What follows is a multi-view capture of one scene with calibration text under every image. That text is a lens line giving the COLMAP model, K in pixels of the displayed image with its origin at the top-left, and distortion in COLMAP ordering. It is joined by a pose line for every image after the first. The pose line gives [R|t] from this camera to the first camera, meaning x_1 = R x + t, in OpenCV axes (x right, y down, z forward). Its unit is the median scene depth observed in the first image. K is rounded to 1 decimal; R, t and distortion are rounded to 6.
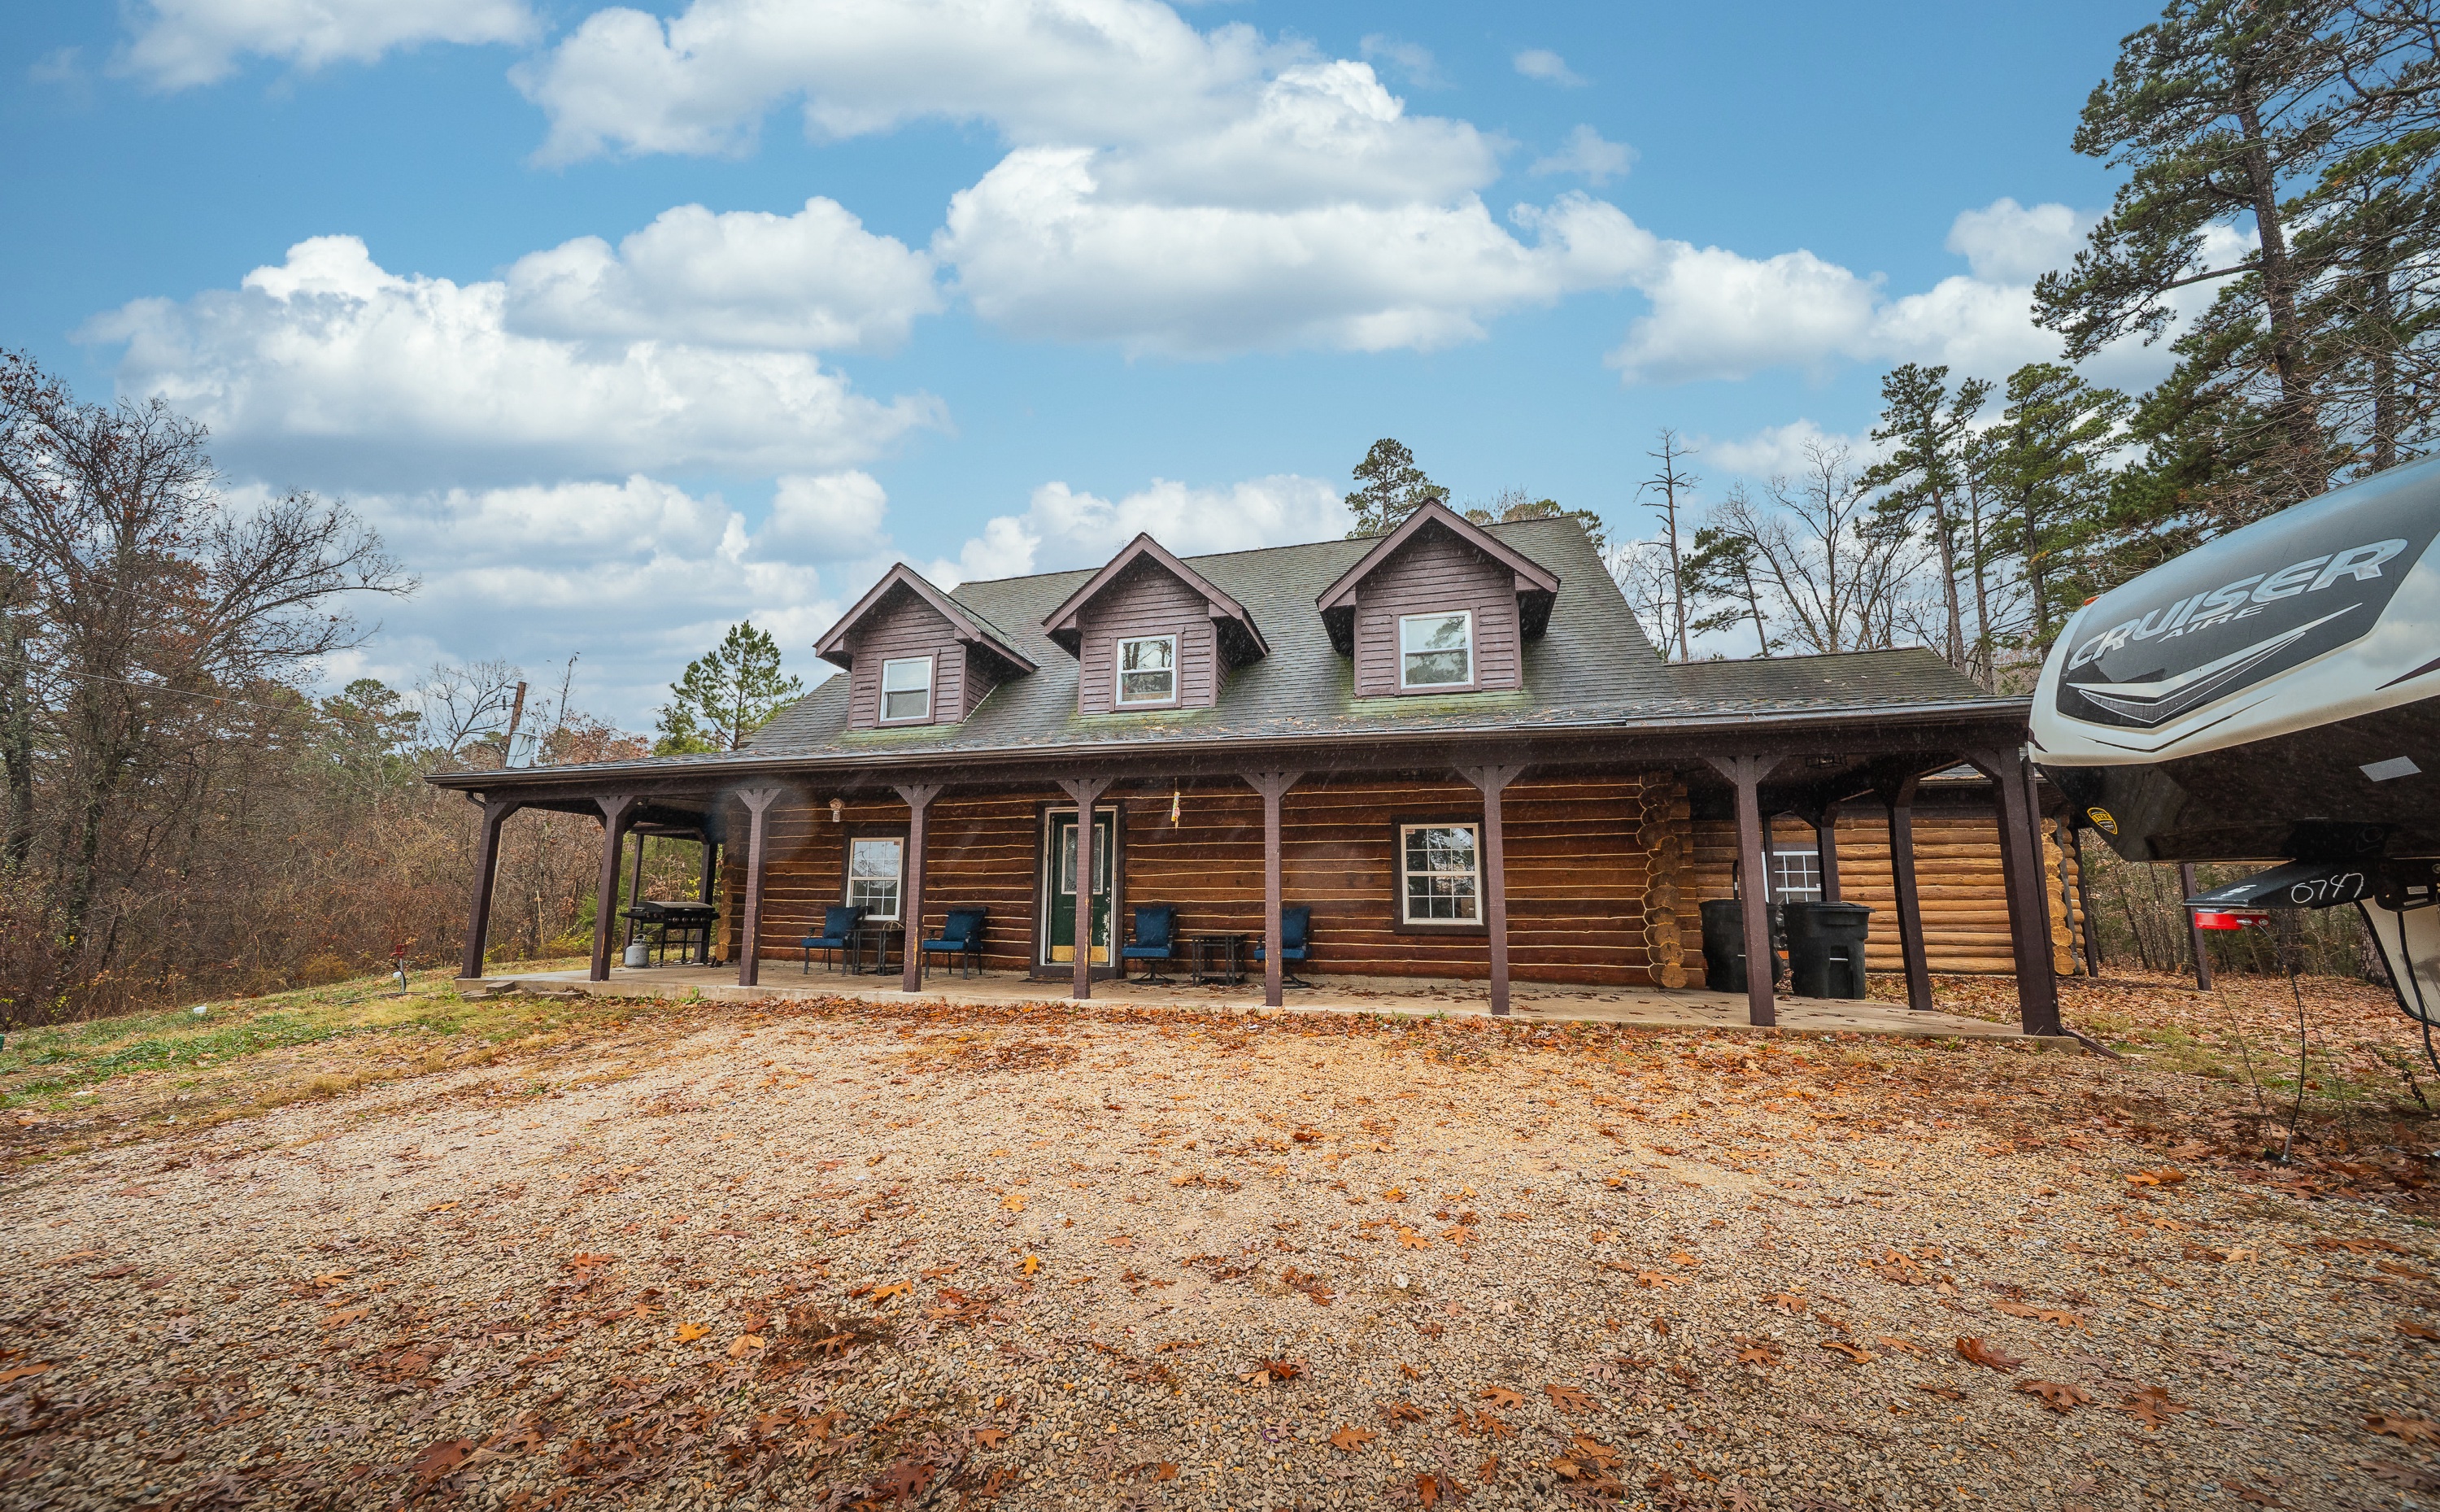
lens RADIAL K [[828.8, 0, 1208.9], [0, 828.8, 787.9], [0, 0, 1]] dist [-0.005898, 0.000097]
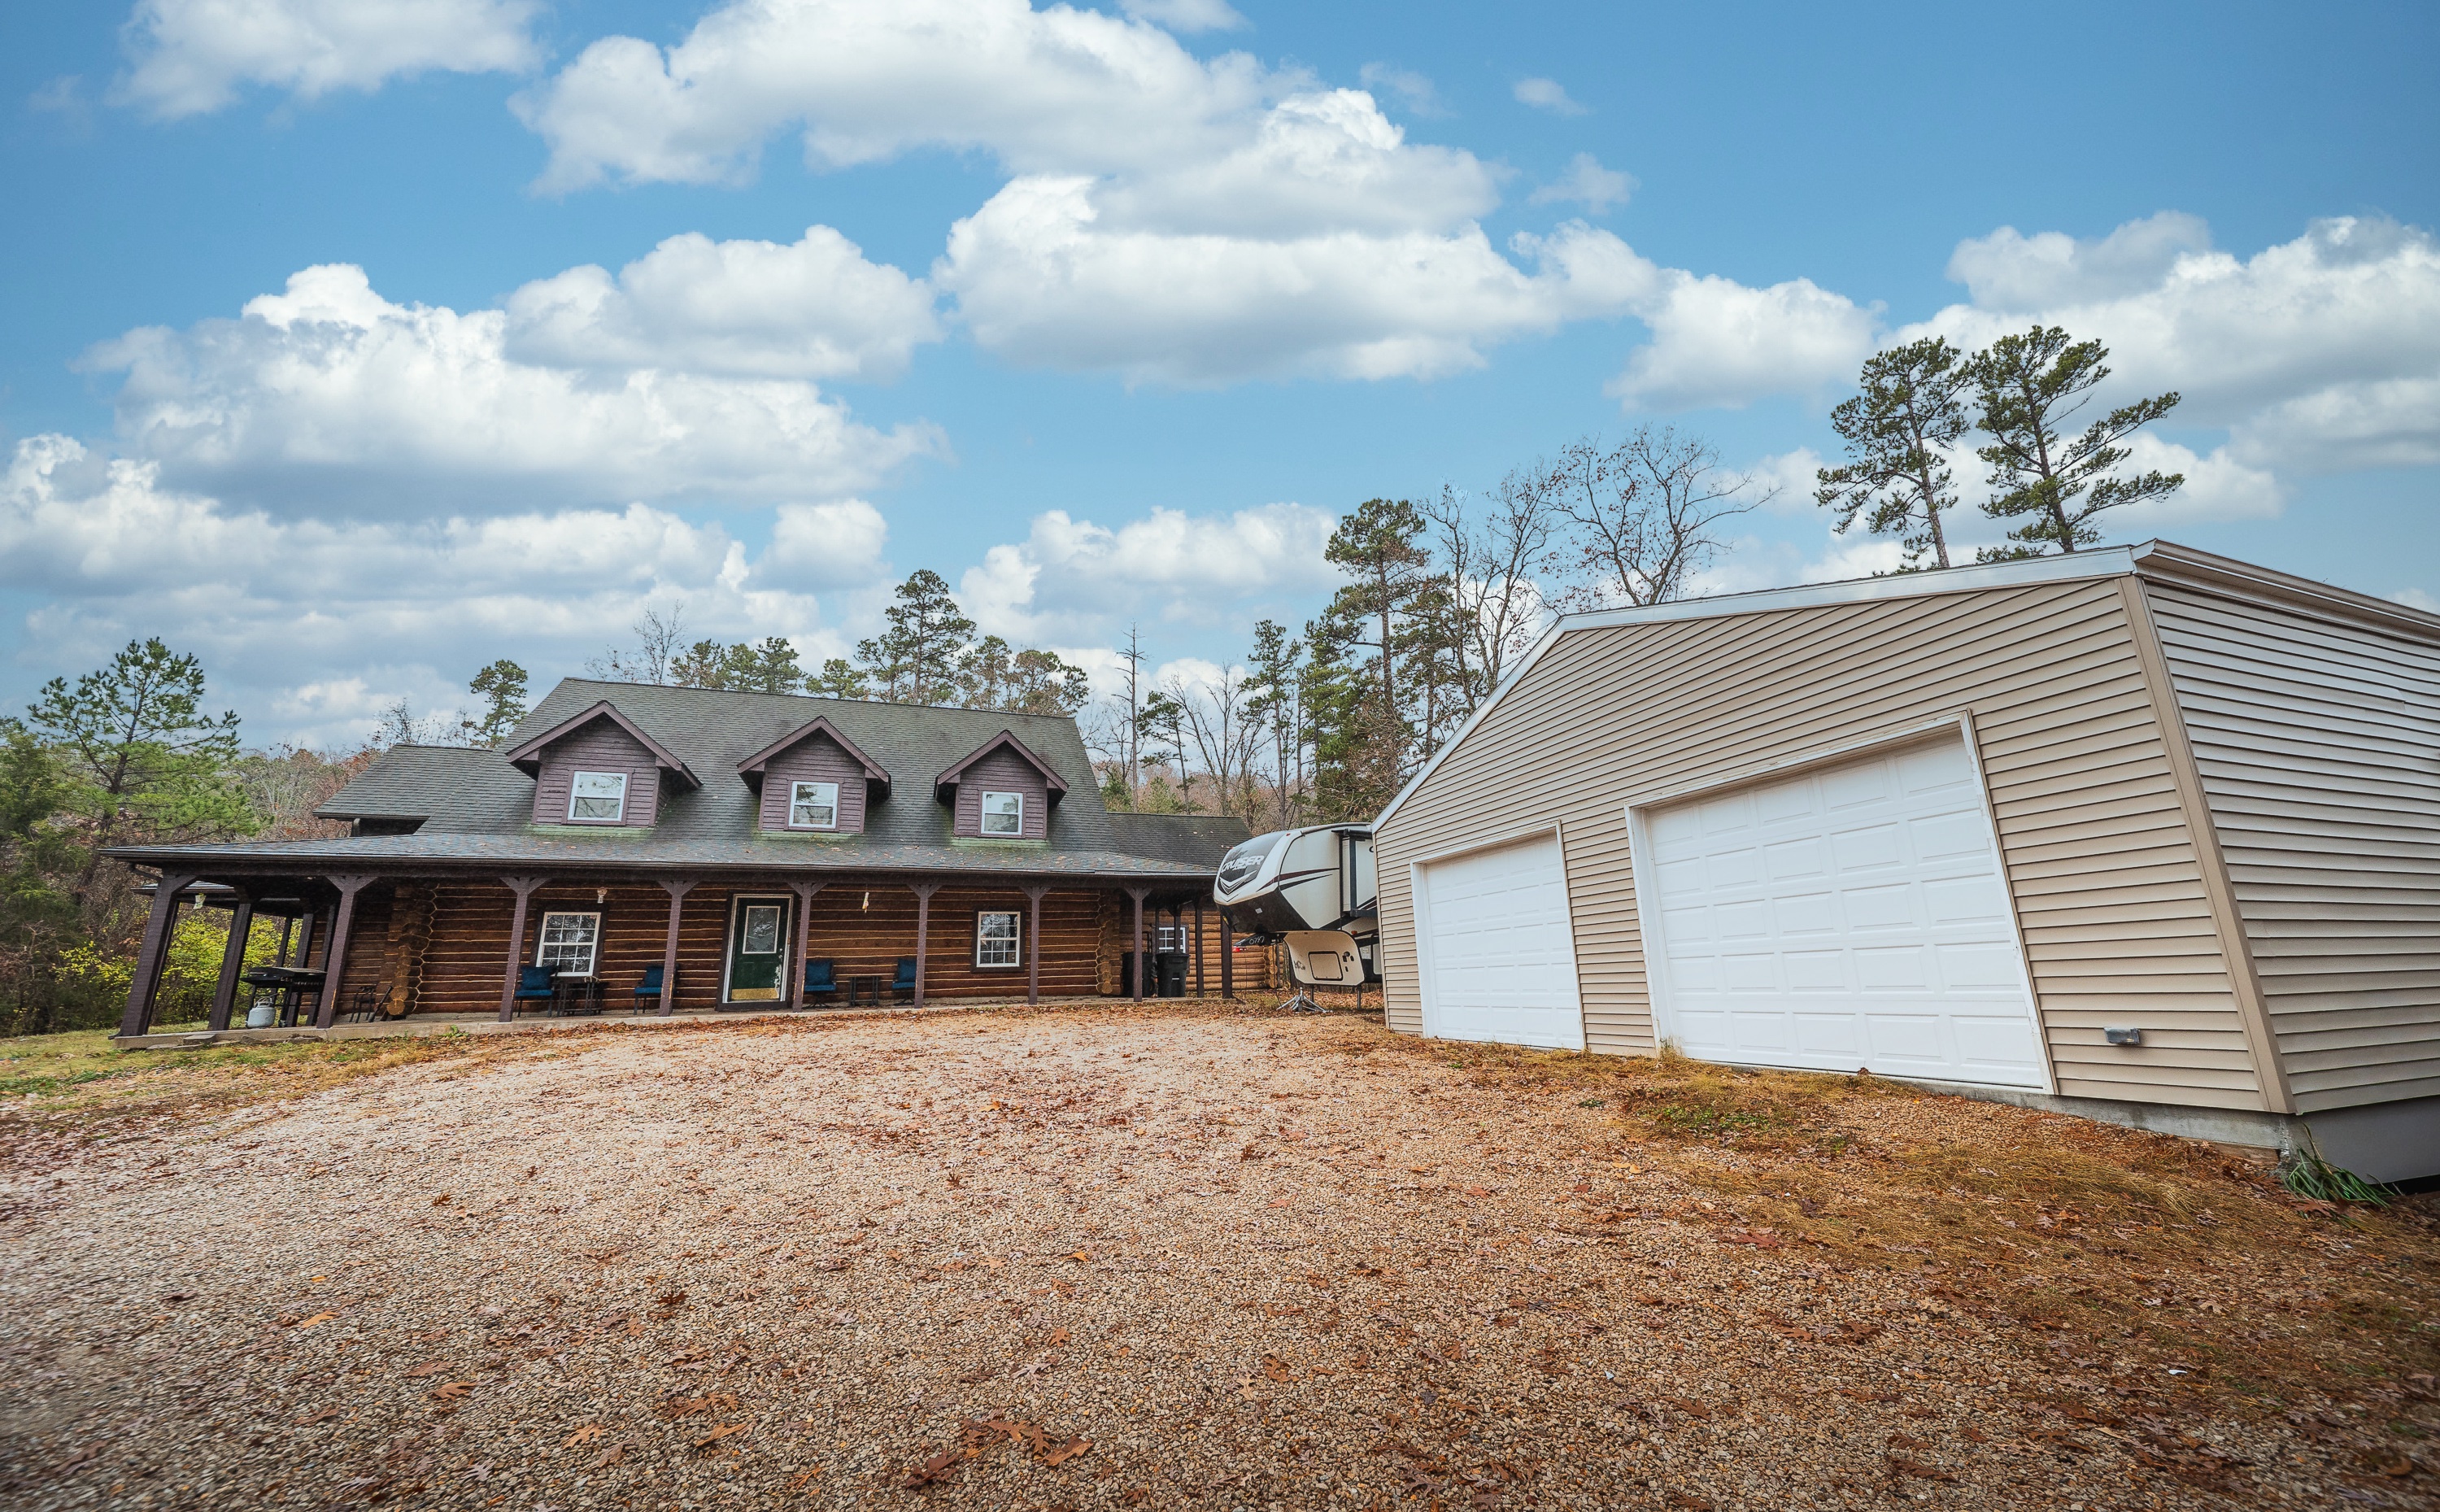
lens RADIAL K [[828.8, 0, 1208.9], [0, 828.8, 787.9], [0, 0, 1]] dist [-0.005898, 0.000097]
pose [[0.818680, 0.100914, 0.565313, -0.316163], [-0.053447, 0.993555, -0.099959, -0.054471], [-0.571757, 0.051621, 0.818798, -0.608856]]
